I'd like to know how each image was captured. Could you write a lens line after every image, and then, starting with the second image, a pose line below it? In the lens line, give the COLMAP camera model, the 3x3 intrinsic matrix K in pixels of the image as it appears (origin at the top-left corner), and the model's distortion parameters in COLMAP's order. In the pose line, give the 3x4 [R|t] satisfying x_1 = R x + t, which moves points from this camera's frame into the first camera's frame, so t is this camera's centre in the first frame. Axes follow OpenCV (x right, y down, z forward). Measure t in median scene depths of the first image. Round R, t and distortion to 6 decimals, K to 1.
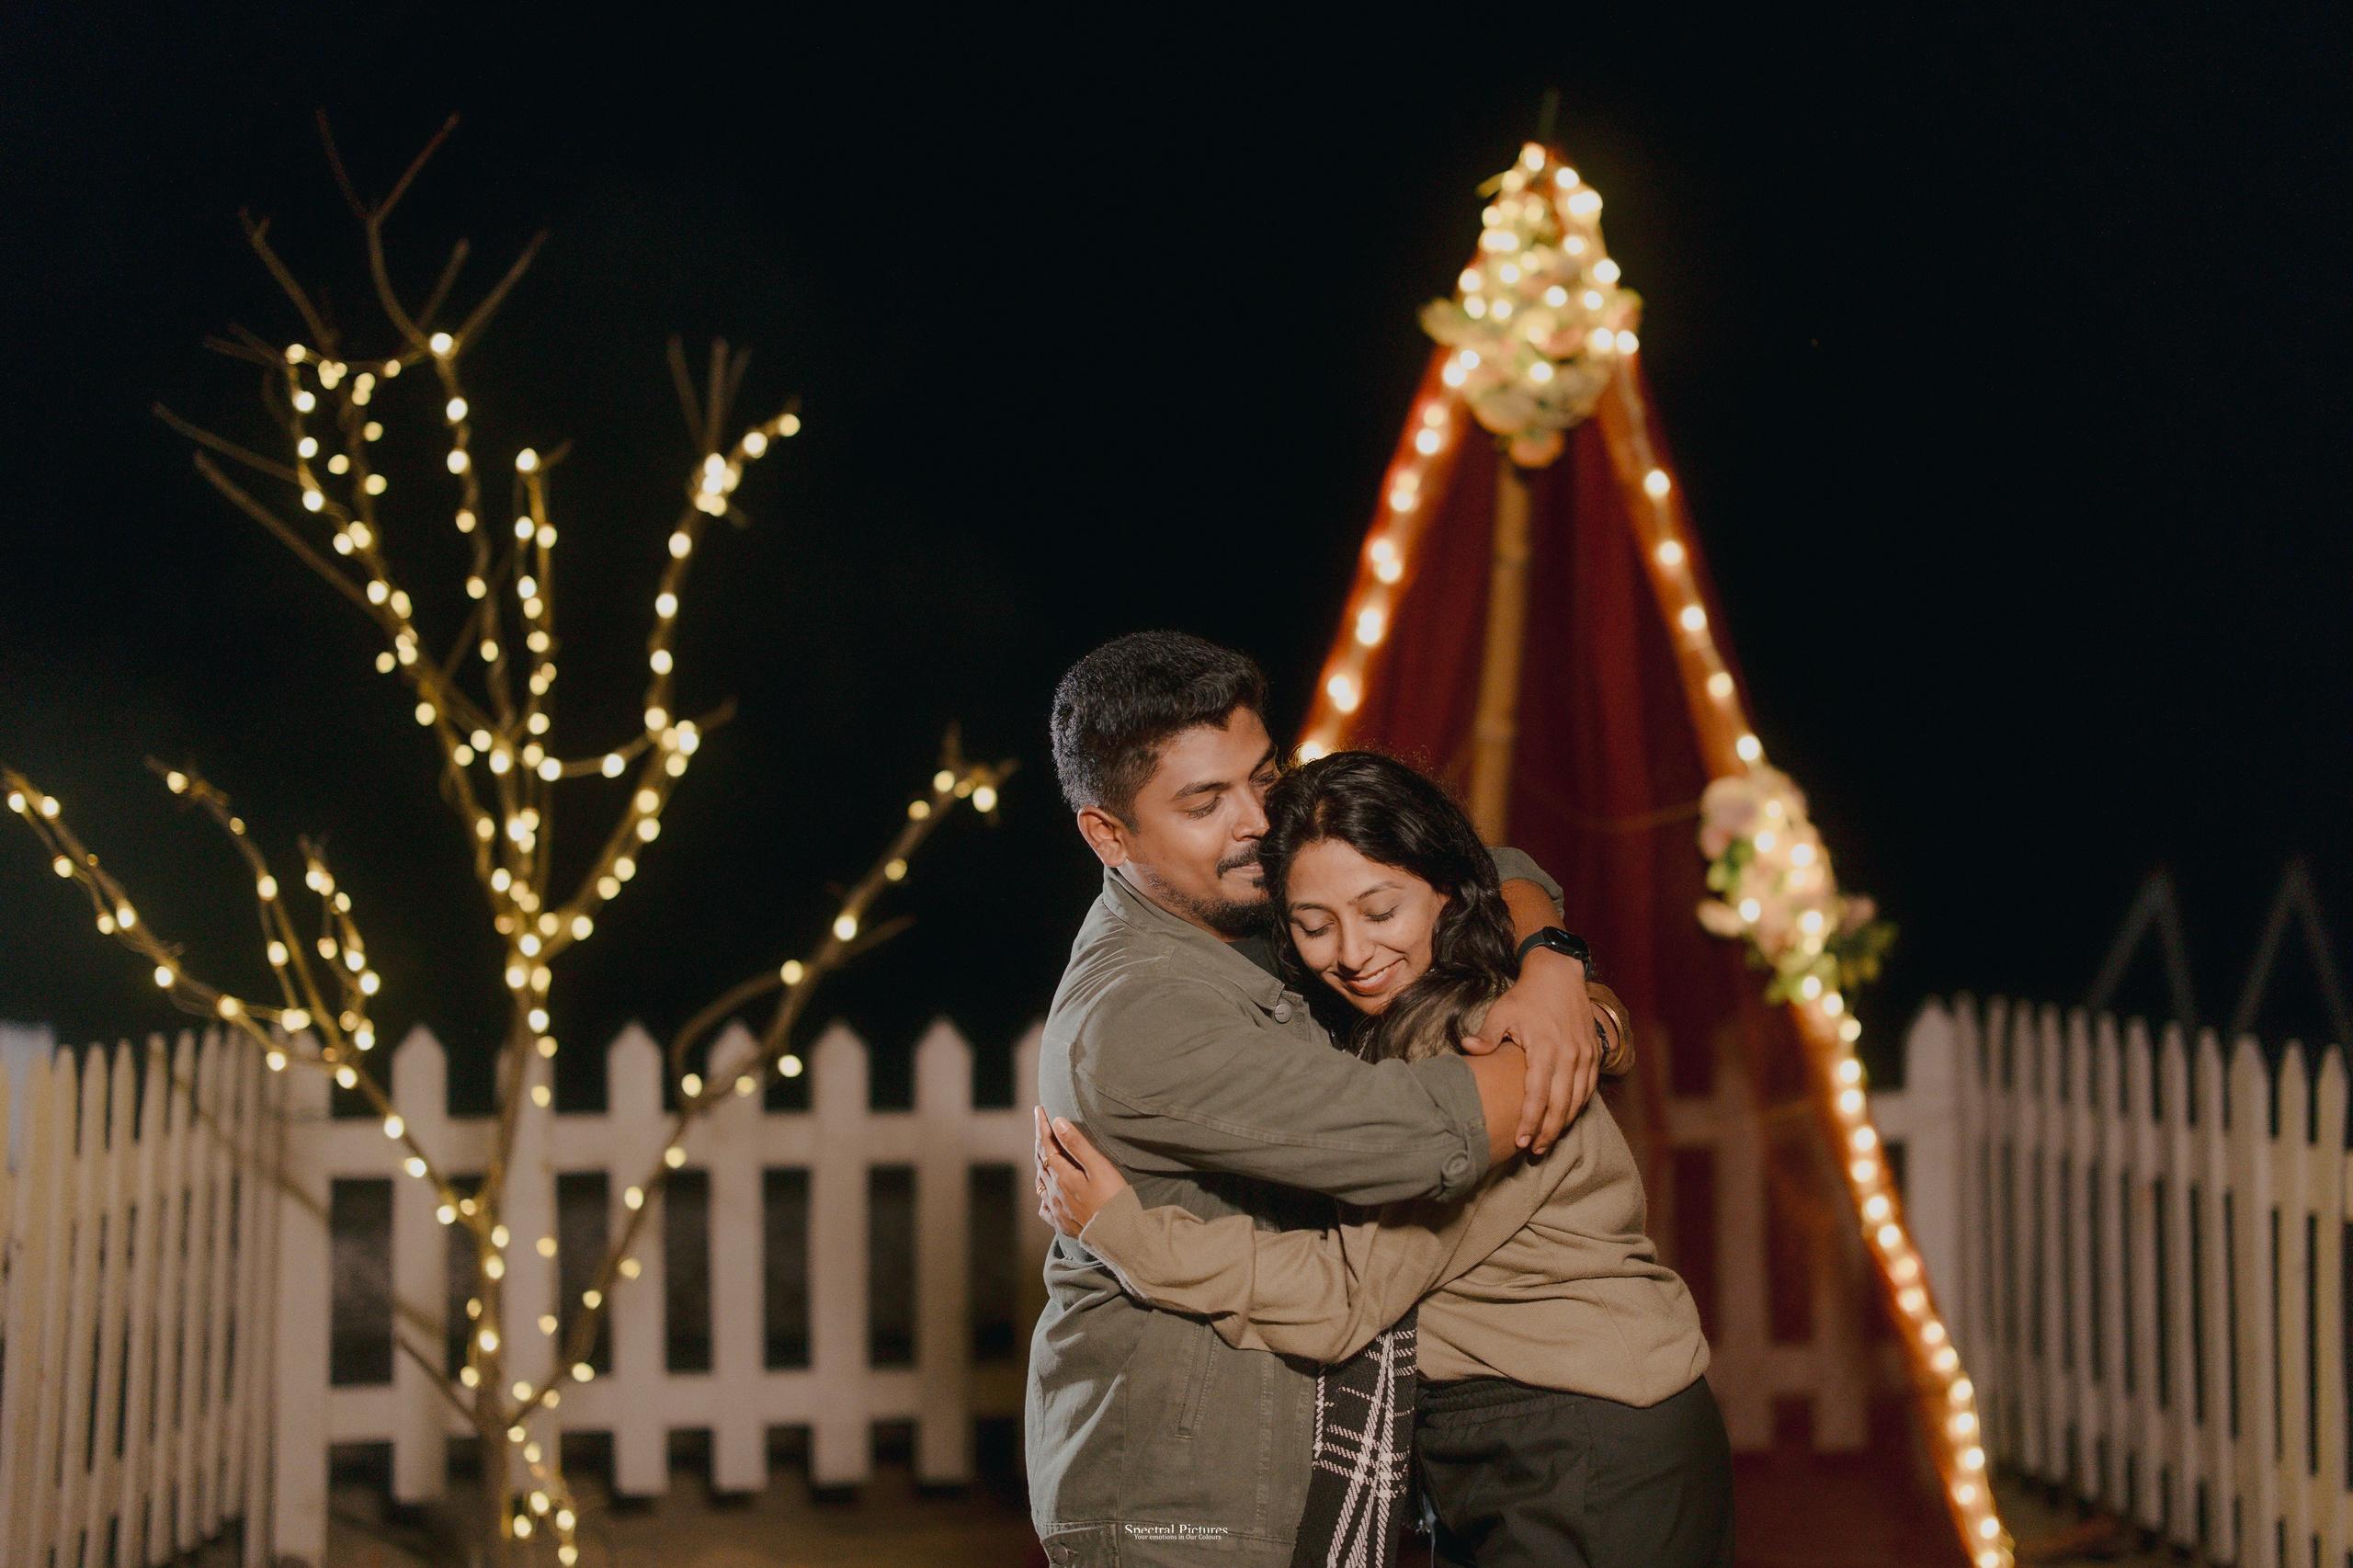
lens RADIAL K [[3543.4, 0, 1265.7], [0, 3543.4, 769.9], [0, 0, 1]] dist [0.018821, -0.030263]
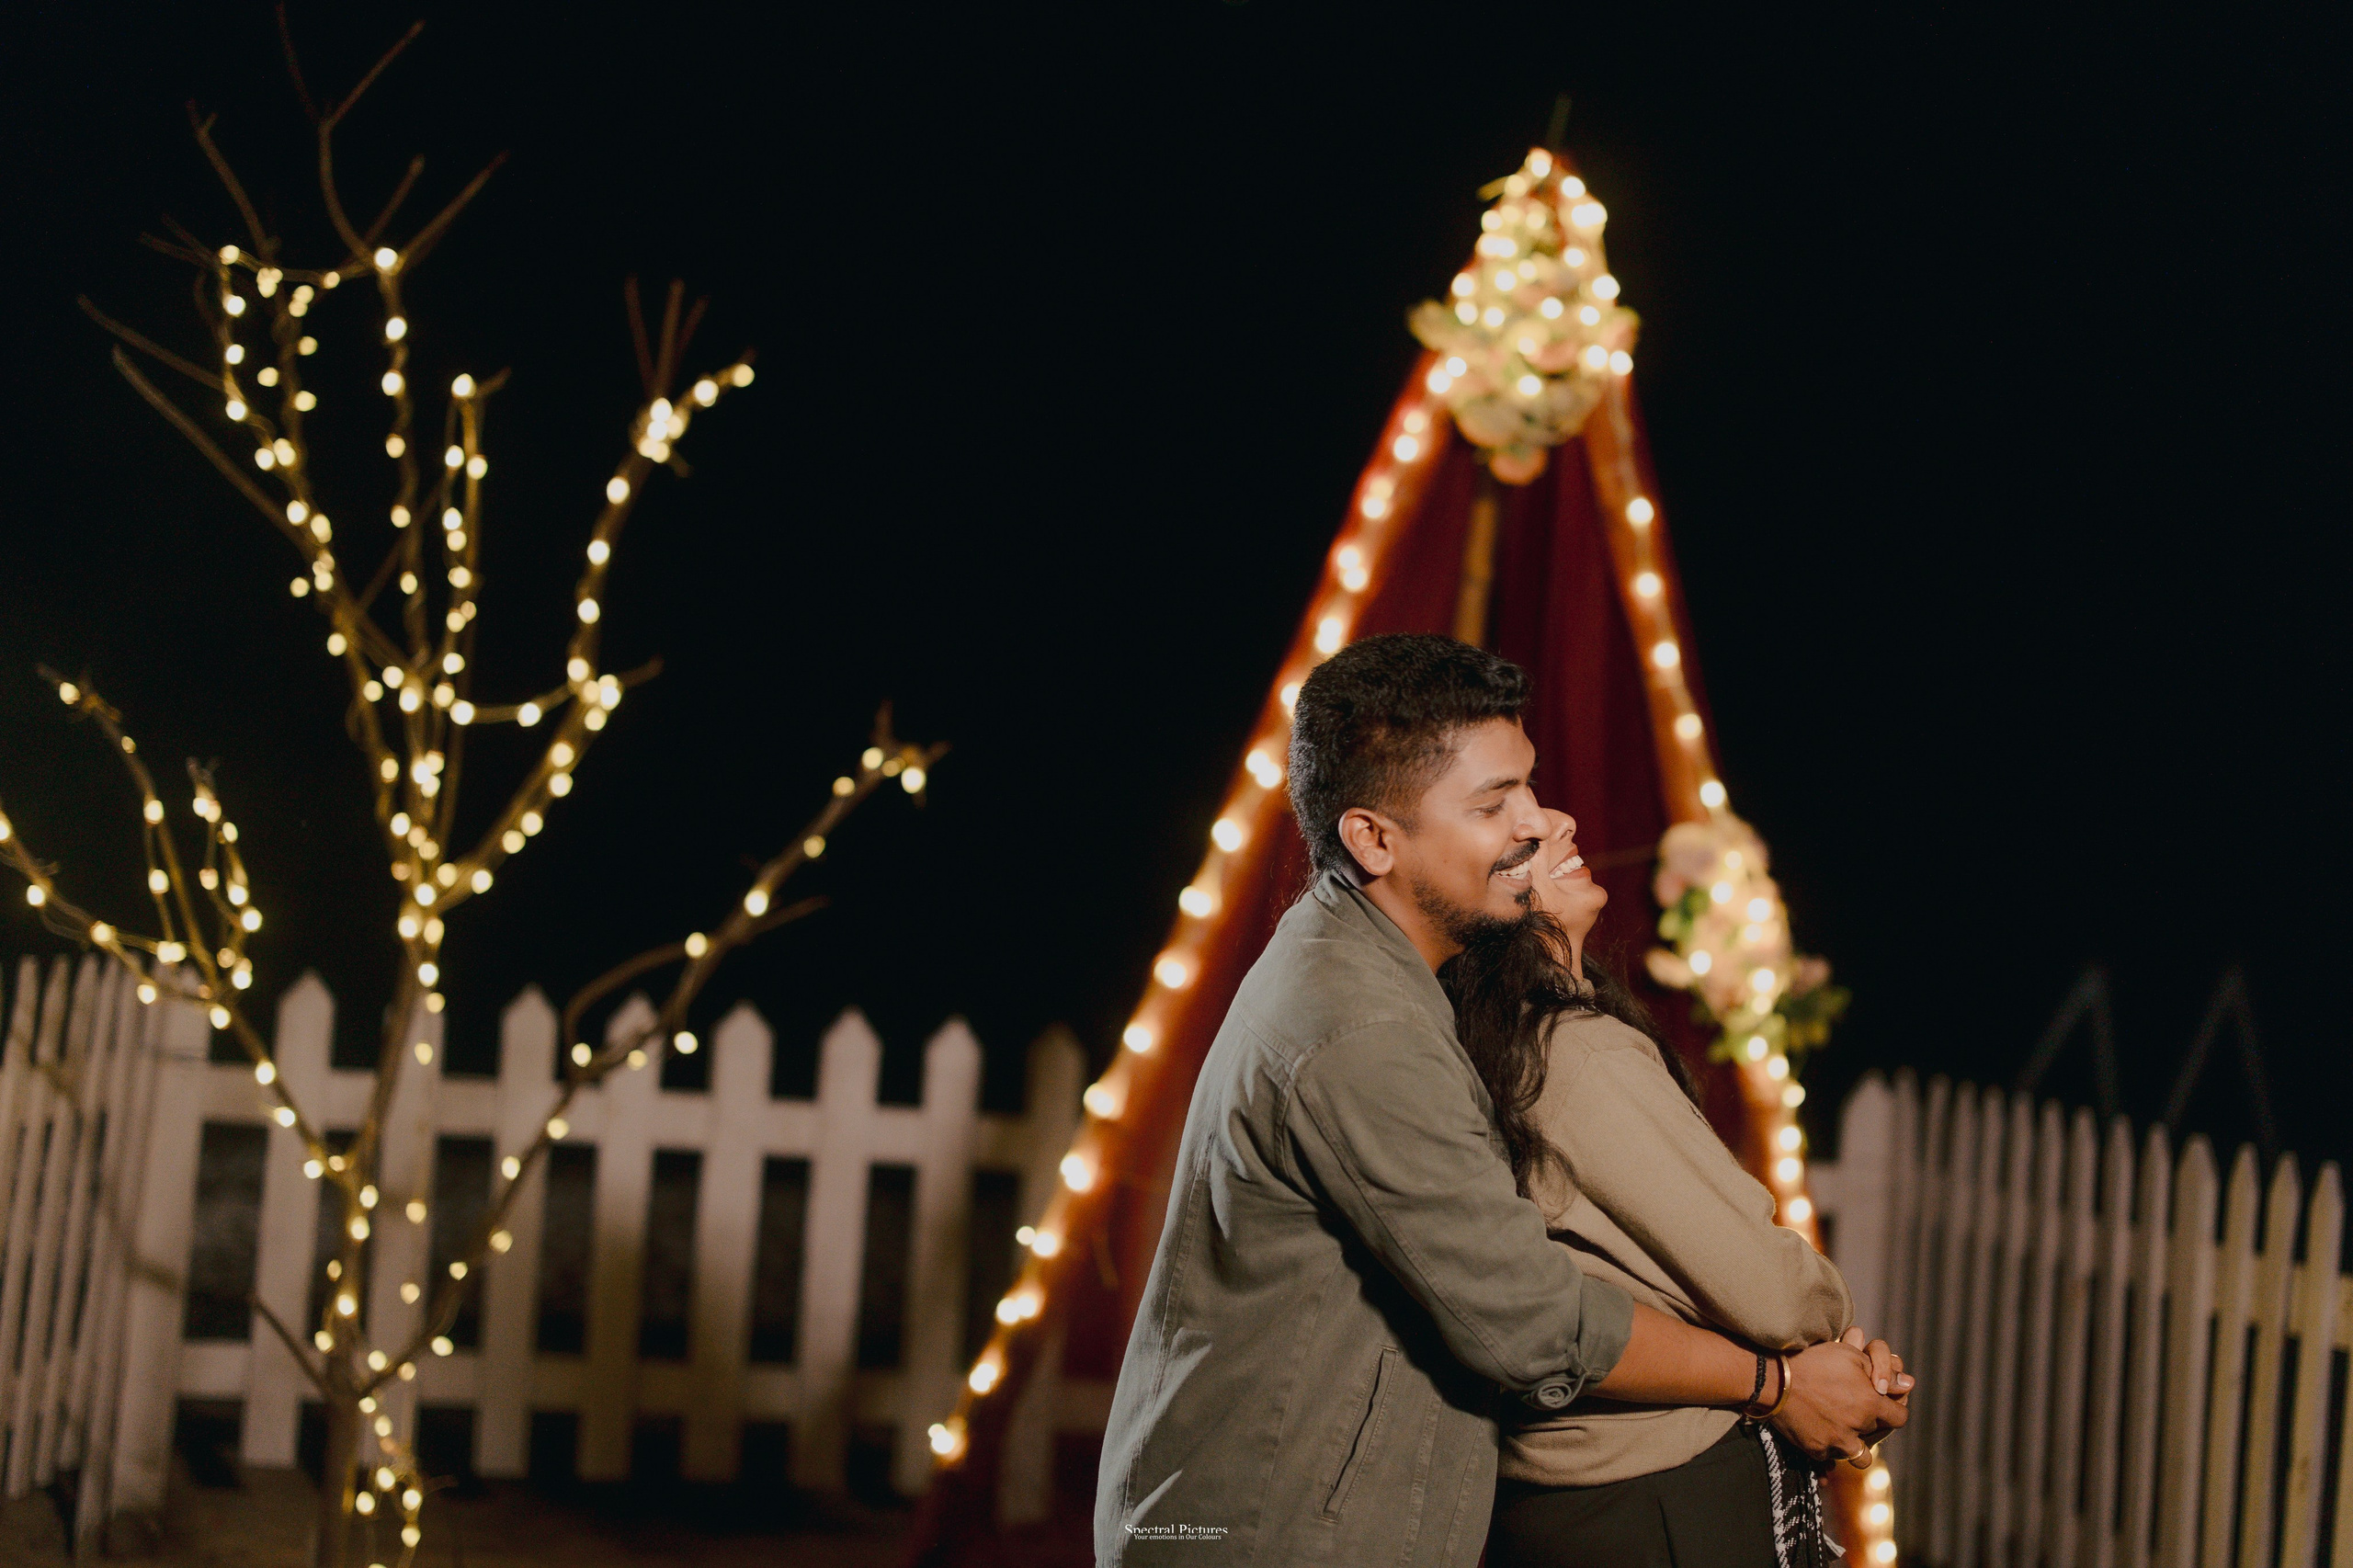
lens RADIAL K [[3543.4, 0, 1265.7], [0, 3543.4, 769.9], [0, 0, 1]] dist [0.018821, -0.030263]
pose [[0.996425, 0.082875, 0.016403, -0.000617], [-0.082750, 0.996537, -0.008189, 0.005107], [-0.017025, 0.006803, 0.999832, 0.042007]]
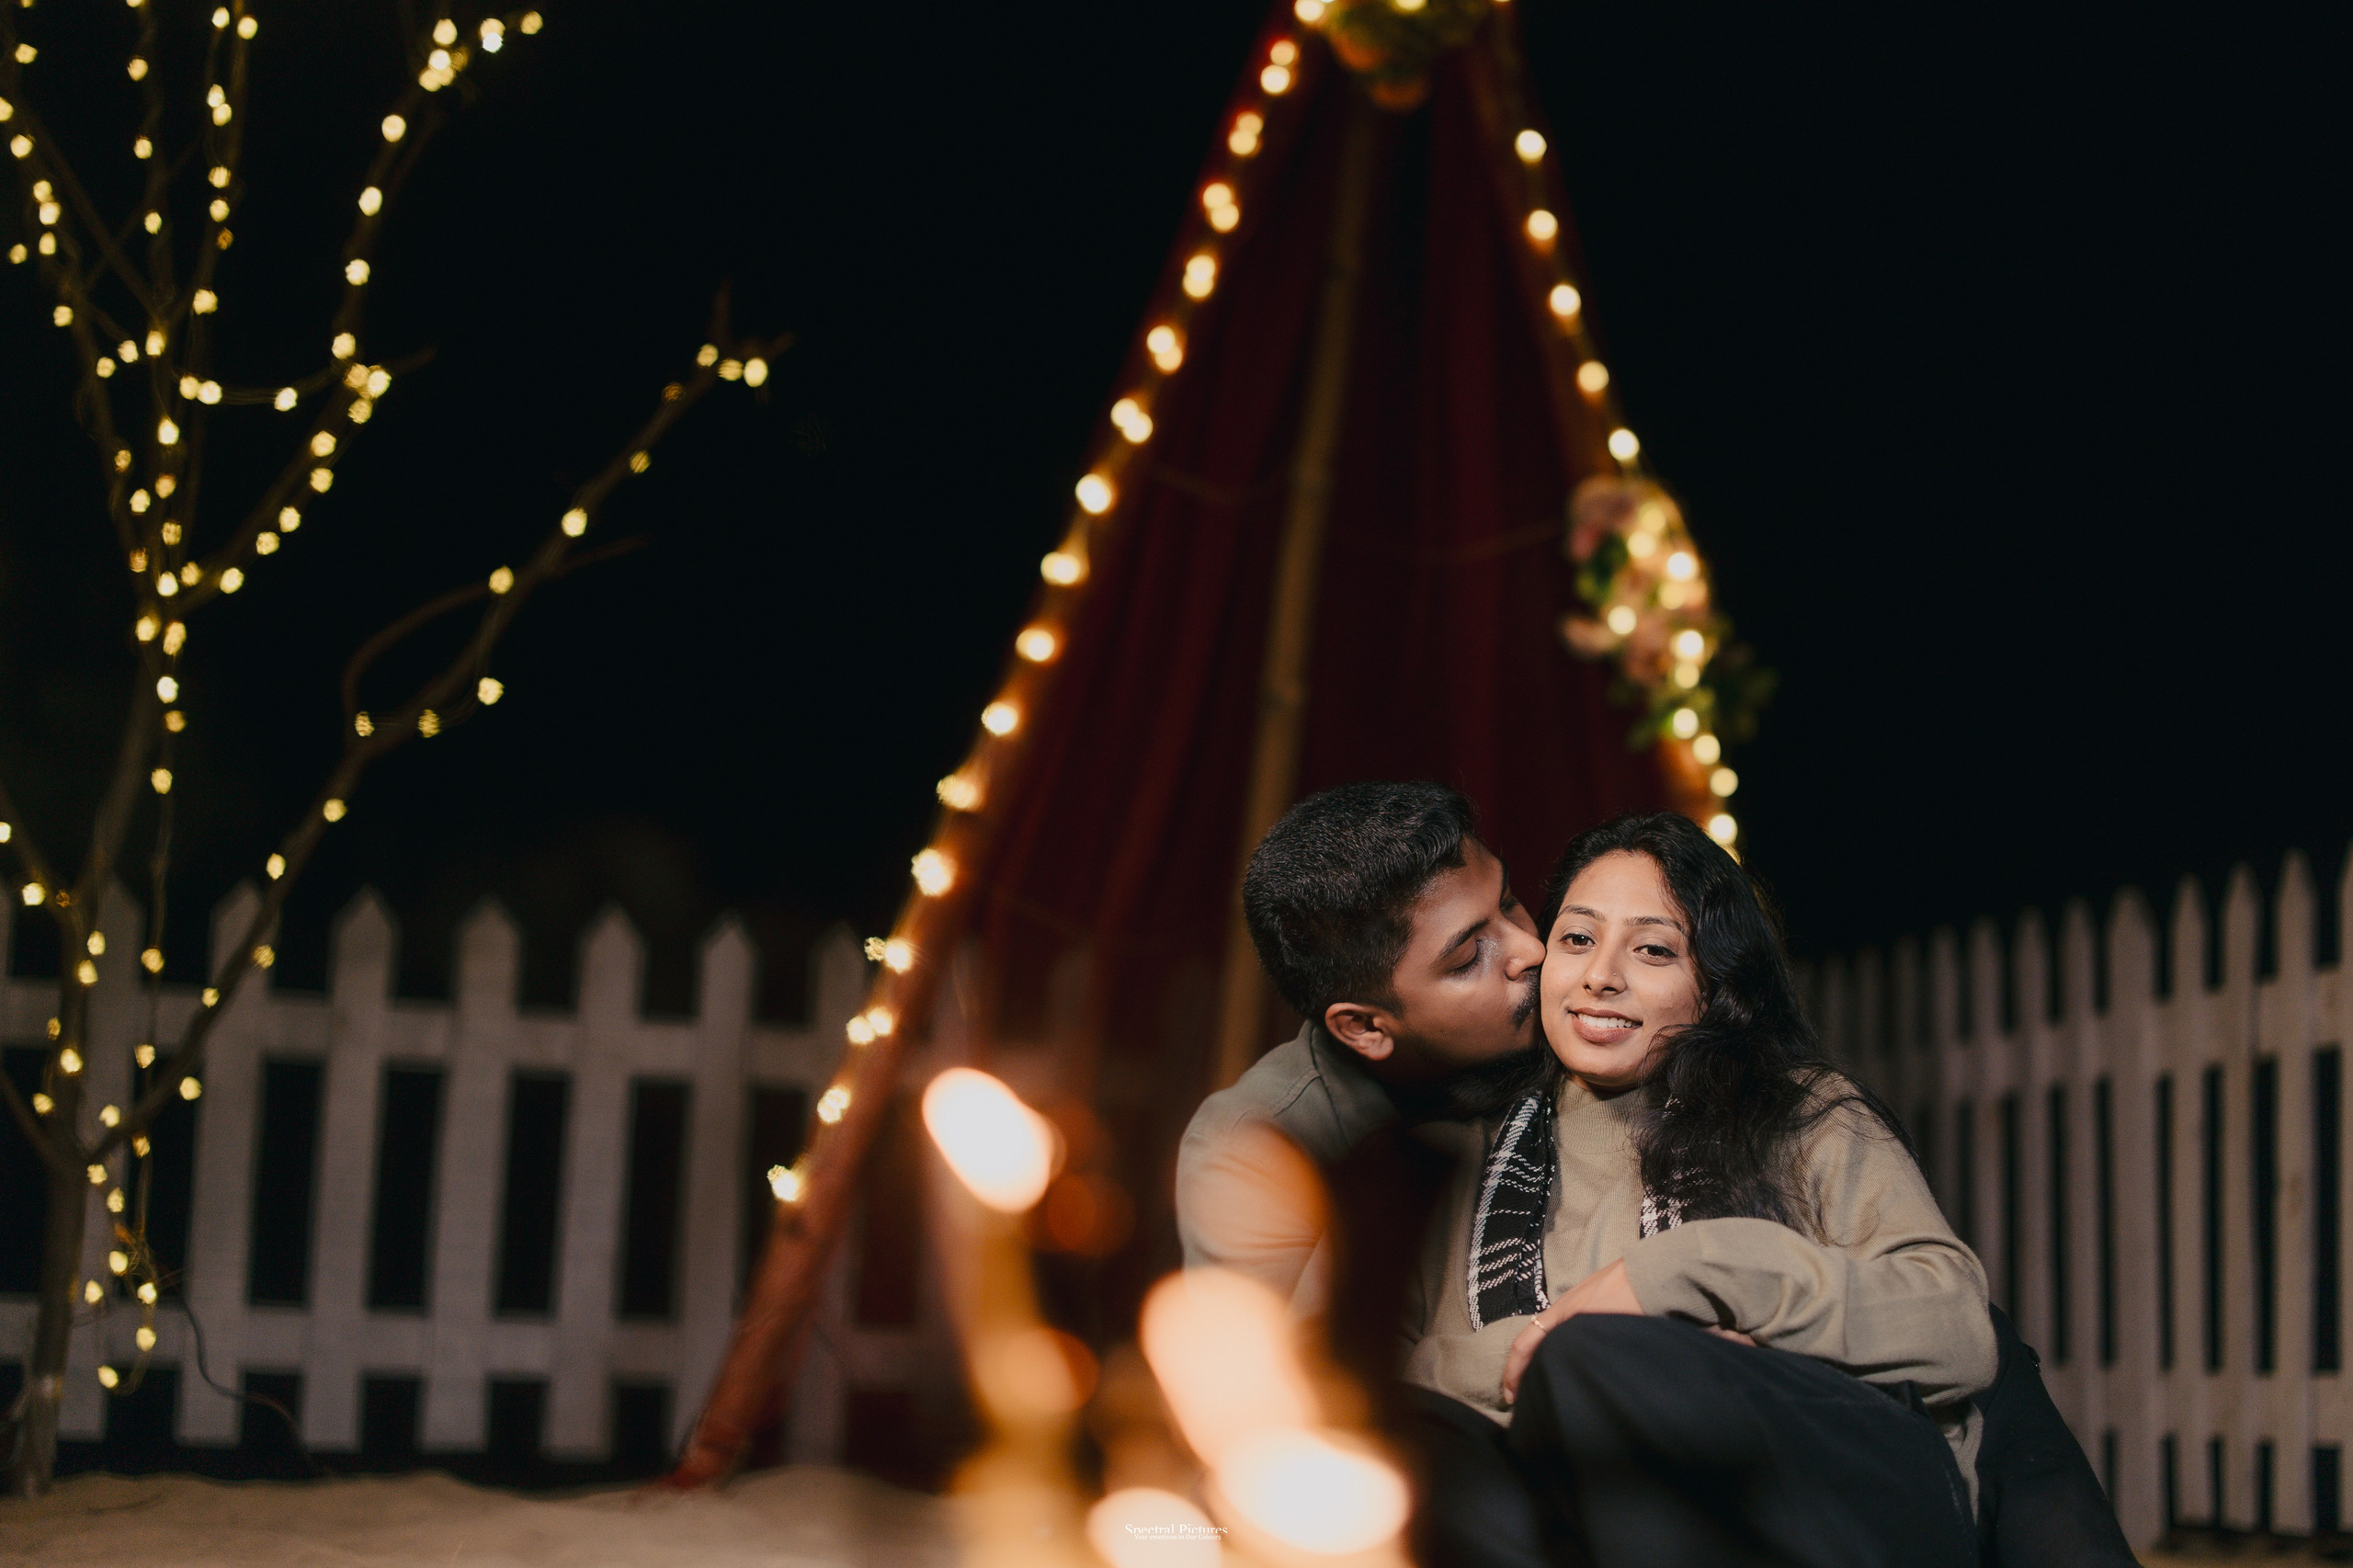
lens RADIAL K [[3543.4, 0, 1265.7], [0, 3543.4, 769.9], [0, 0, 1]] dist [0.018821, -0.030263]
pose [[0.990883, 0.061915, 0.119657, -0.050959], [-0.043054, 0.987097, -0.154229, 0.211548], [-0.127662, 0.147671, 0.980763, 0.164678]]
